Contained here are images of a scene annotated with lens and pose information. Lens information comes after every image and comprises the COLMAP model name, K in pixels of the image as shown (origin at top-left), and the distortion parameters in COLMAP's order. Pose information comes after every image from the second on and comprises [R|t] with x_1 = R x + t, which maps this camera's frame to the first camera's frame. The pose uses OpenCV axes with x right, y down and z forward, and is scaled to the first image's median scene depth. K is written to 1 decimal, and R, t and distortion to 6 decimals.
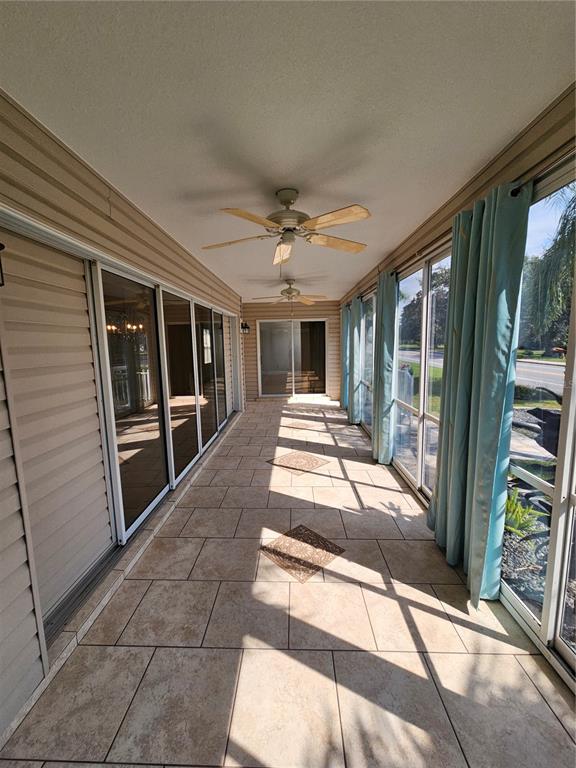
lens RADIAL K [[315.1, 0, 285.2], [0, 315.1, 384.5], [0, 0, 1]] dist [-0.005135, 0.002079]
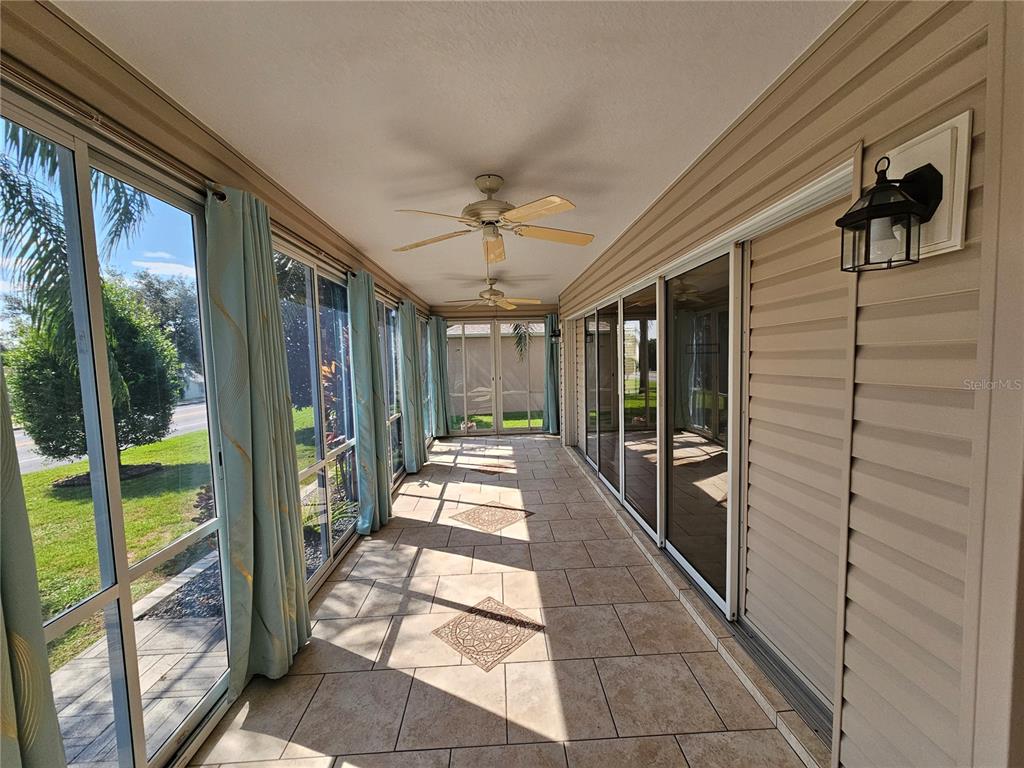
lens RADIAL K [[420.1, 0, 511.0], [0, 420.1, 387.6], [0, 0, 1]] dist [-0.005135, 0.002079]
pose [[-0.996530, 0.055989, -0.061589, 0.046163], [0.042262, 0.977827, 0.205106, -0.289827], [0.071707, 0.201791, -0.976800, 2.157652]]
